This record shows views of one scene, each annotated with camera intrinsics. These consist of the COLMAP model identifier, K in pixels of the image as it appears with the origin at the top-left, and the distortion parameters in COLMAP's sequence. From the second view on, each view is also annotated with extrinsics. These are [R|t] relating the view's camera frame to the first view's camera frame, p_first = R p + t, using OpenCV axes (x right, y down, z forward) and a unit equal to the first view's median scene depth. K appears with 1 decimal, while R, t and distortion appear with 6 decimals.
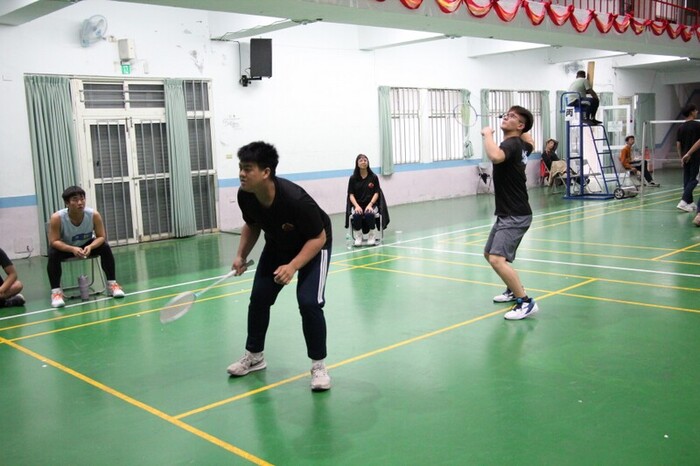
lens RADIAL K [[741.4, 0, 353.1], [0, 741.4, 242.2], [0, 0, 1]] dist [-0.103297, 0.268880]
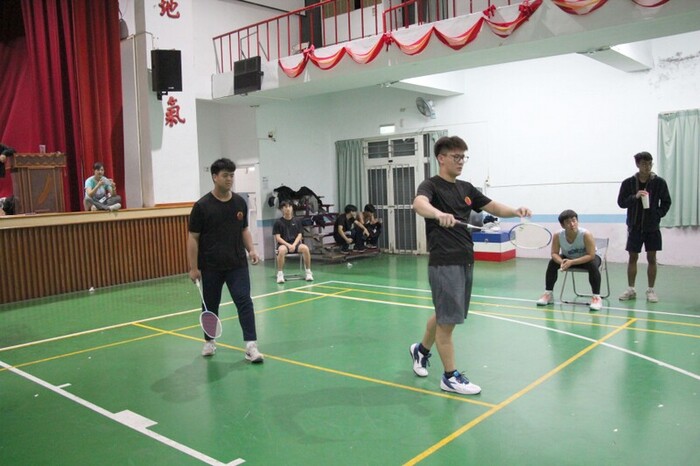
lens RADIAL K [[629.2, 0, 347.6], [0, 629.2, 240.0], [0, 0, 1]] dist [-0.102737, 0.020019]
pose [[0.071232, 0.121258, -0.990062, 0.870508], [-0.108518, 0.987634, 0.113153, -0.148709], [0.991539, 0.099379, 0.083510, 0.811966]]
